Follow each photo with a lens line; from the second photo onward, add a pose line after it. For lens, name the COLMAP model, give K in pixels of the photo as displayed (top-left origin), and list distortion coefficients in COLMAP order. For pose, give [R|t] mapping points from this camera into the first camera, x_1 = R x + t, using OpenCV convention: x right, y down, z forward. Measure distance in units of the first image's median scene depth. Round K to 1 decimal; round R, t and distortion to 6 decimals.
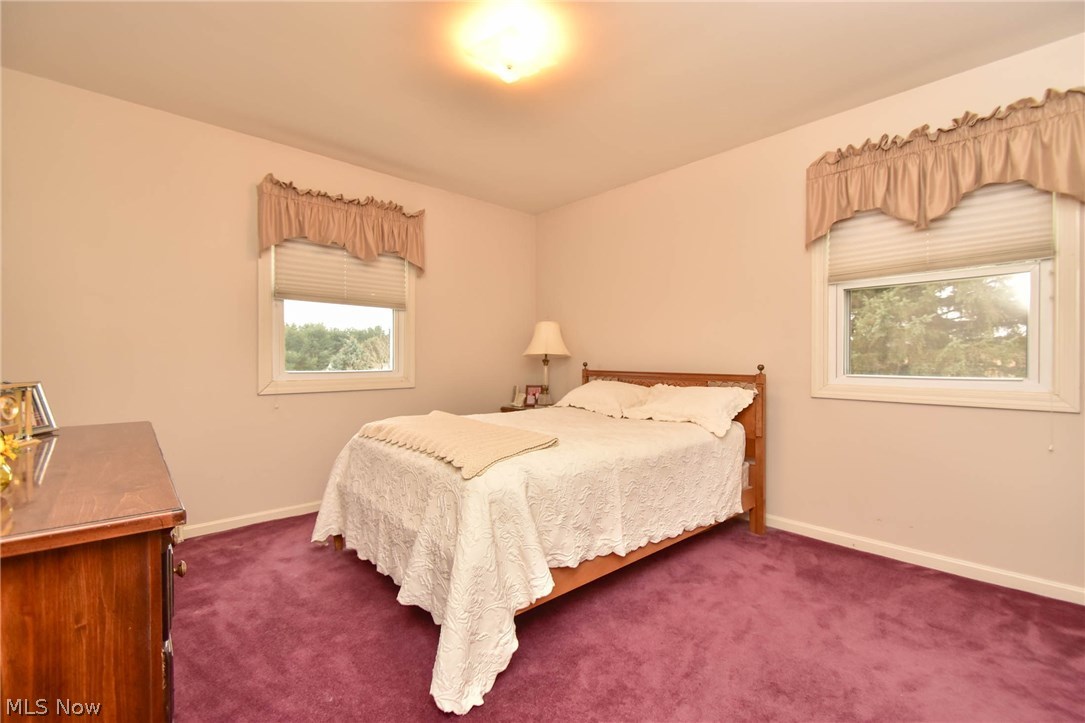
lens RADIAL K [[483.2, 0, 544.4], [0, 483.2, 363.5], [0, 0, 1]] dist [0.005469, 0.000062]
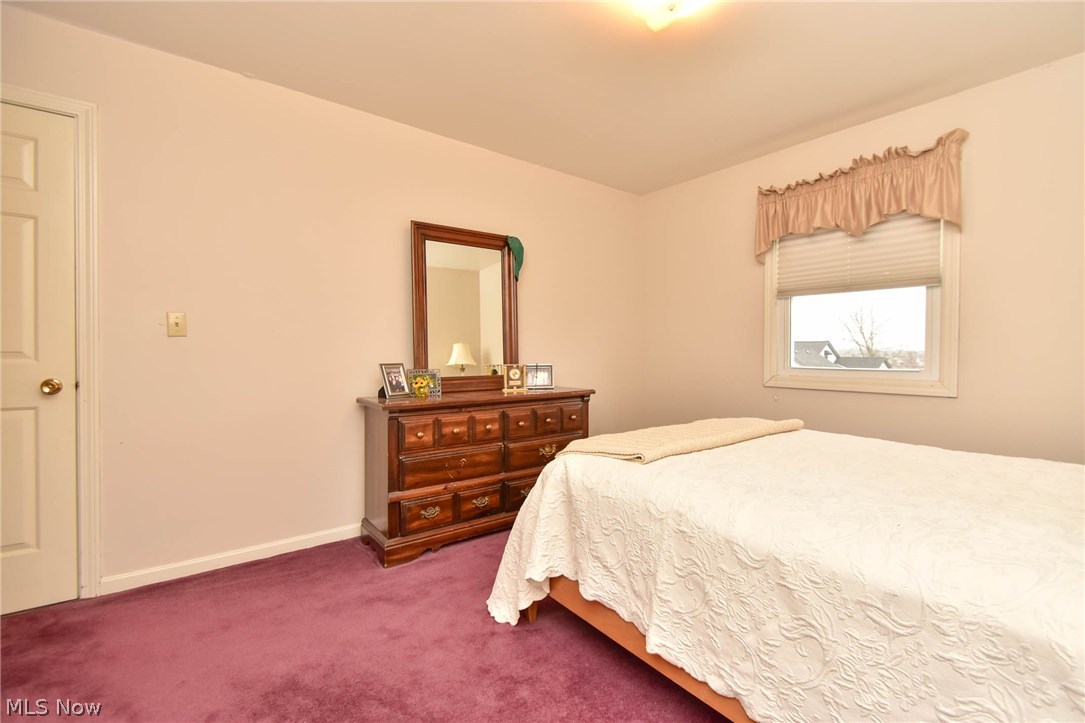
lens RADIAL K [[483.2, 0, 546.1], [0, 483.2, 354.8], [0, 0, 1]] dist [0.005469, 0.000062]
pose [[-0.108604, 0.005007, -0.994072, 0.624322], [-0.011687, 0.999912, 0.006313, -0.010865], [0.994016, 0.012303, -0.108536, 0.685263]]
